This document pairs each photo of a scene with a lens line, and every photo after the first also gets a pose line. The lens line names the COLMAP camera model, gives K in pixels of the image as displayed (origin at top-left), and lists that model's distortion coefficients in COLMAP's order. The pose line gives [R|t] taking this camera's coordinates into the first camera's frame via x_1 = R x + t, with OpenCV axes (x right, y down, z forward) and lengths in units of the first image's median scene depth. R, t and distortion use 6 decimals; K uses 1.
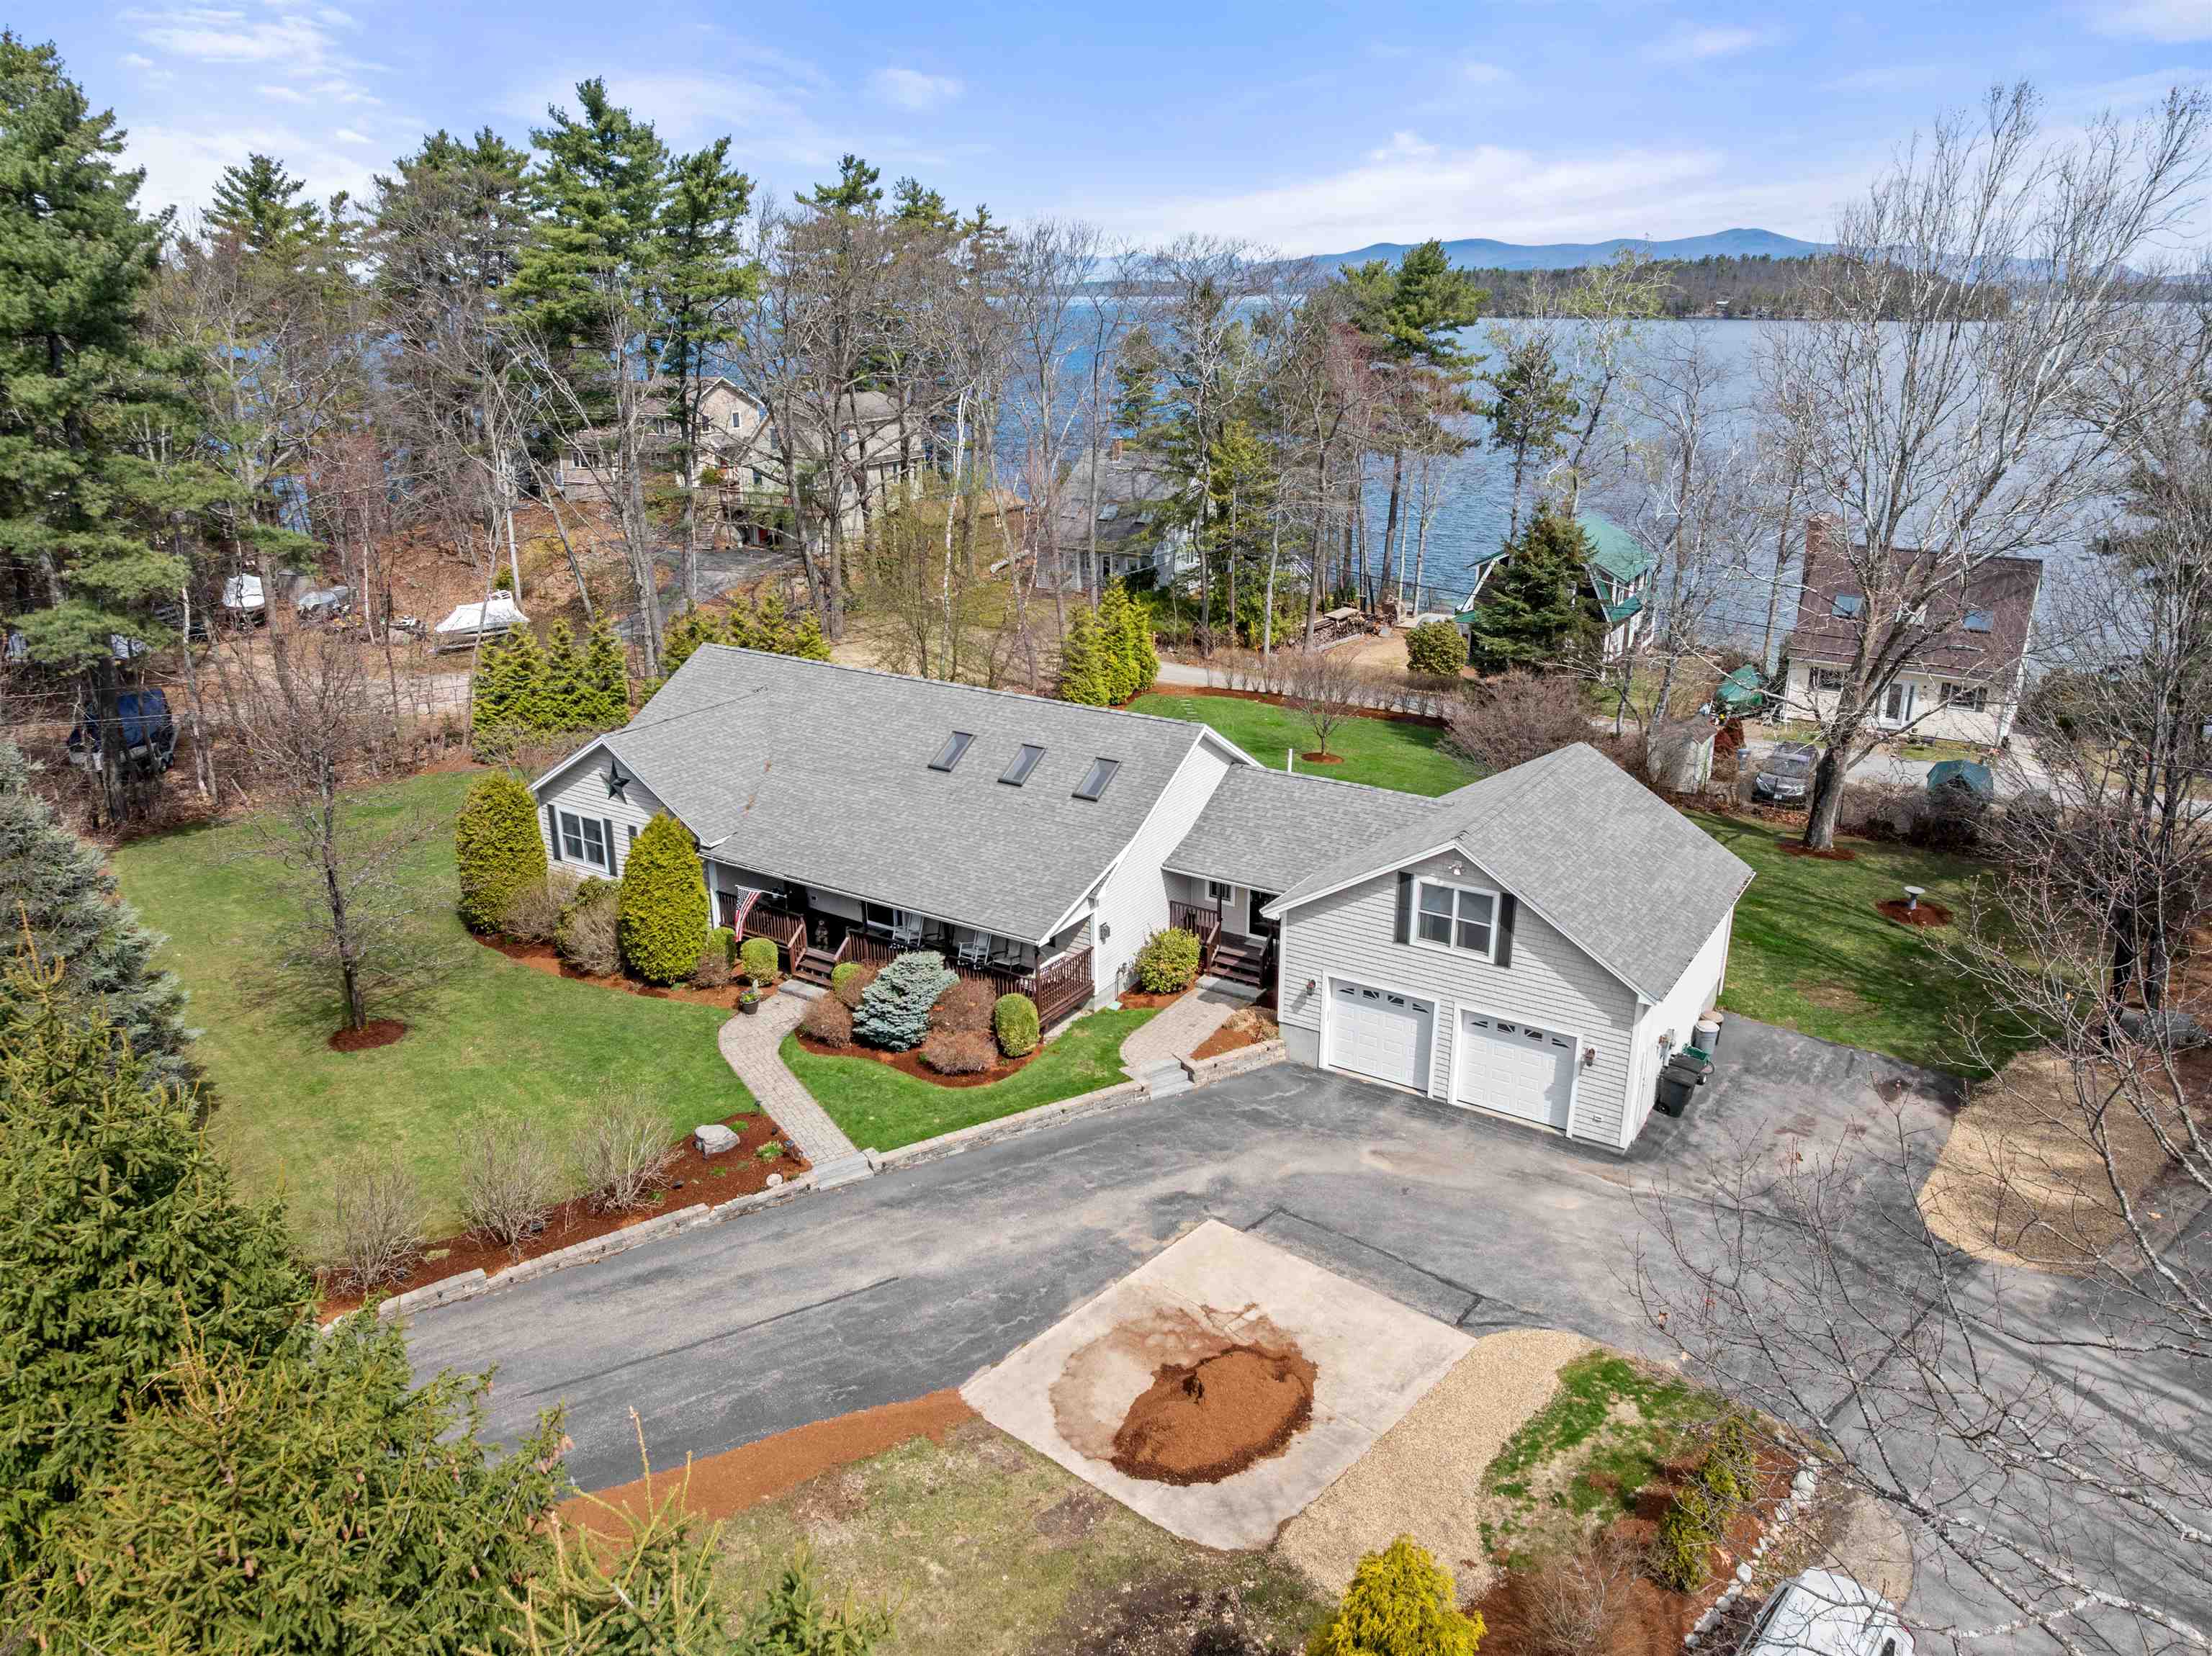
lens RADIAL K [[1561.7, 0, 1110.6], [0, 1561.7, 818.7], [0, 0, 1]] dist [-0.040416, -0.003005]
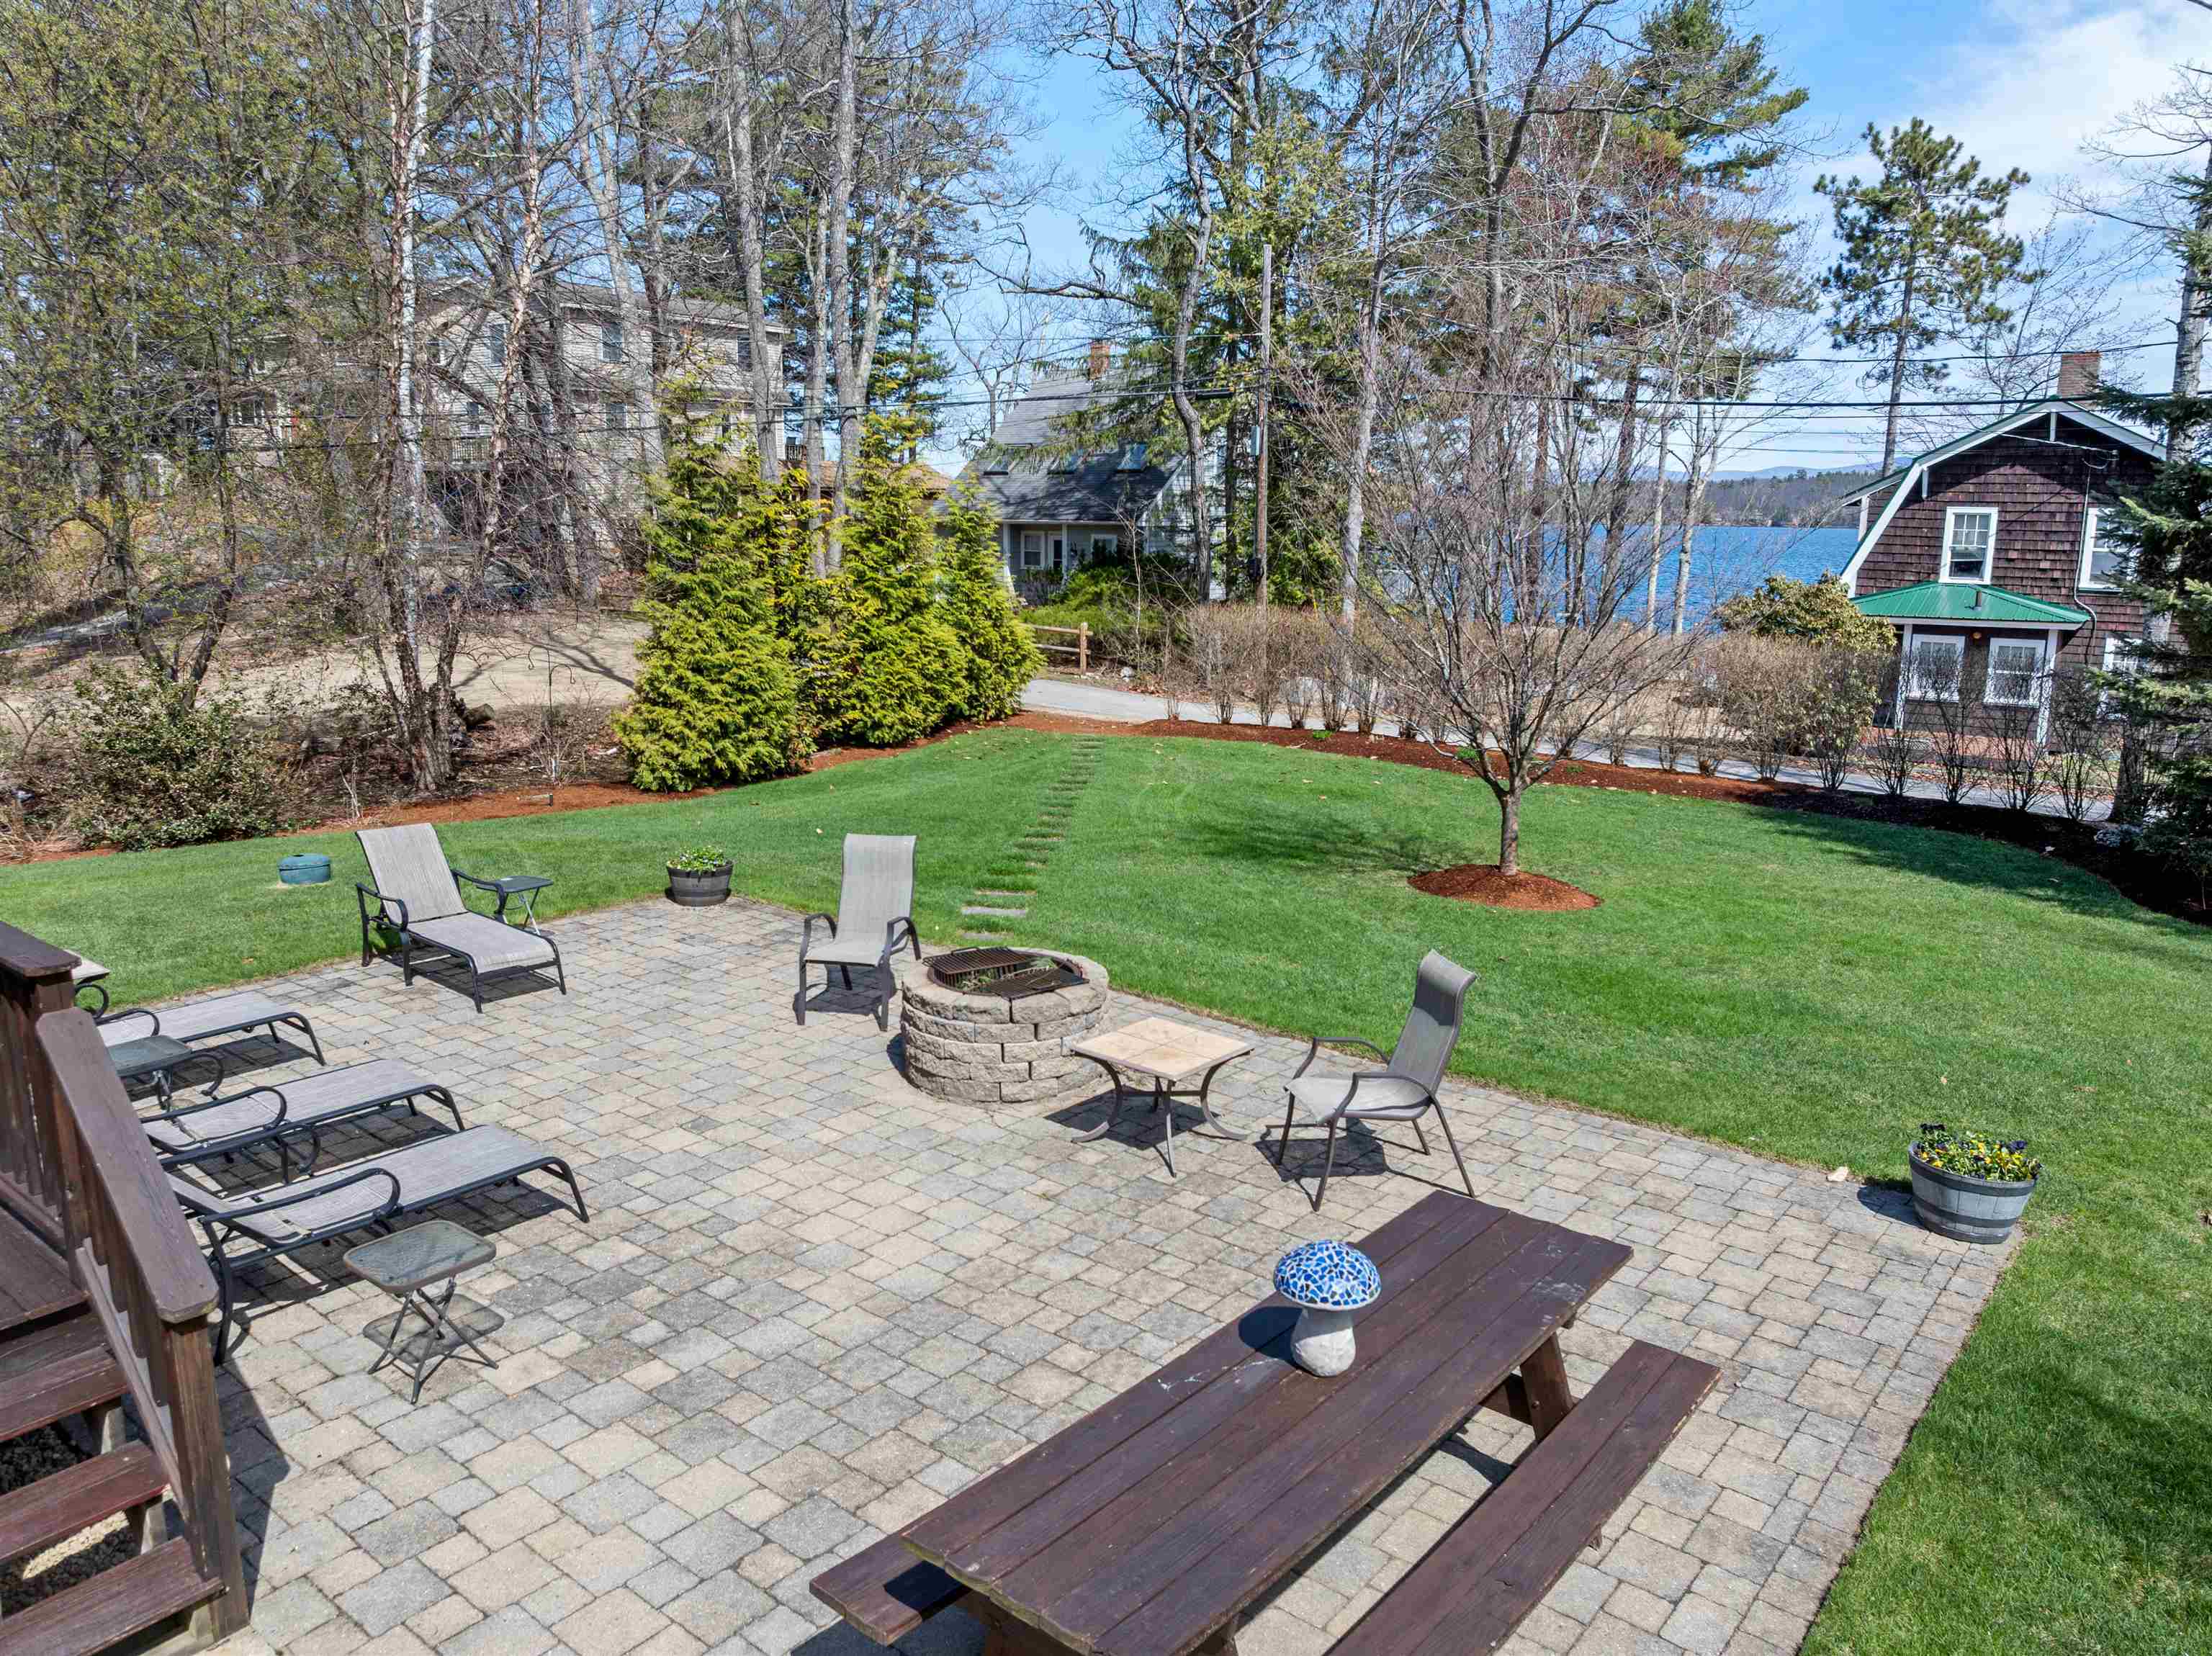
lens RADIAL K [[1554.3, 0, 1110.7], [0, 1554.3, 816.7], [0, 0, 1]] dist [-0.035917, 0.002415]
pose [[0.994987, 0.031470, -0.094923, 0.167215], [-0.043737, 0.990540, -0.130066, -0.029116], [0.089932, 0.133566, 0.986951, 1.288169]]
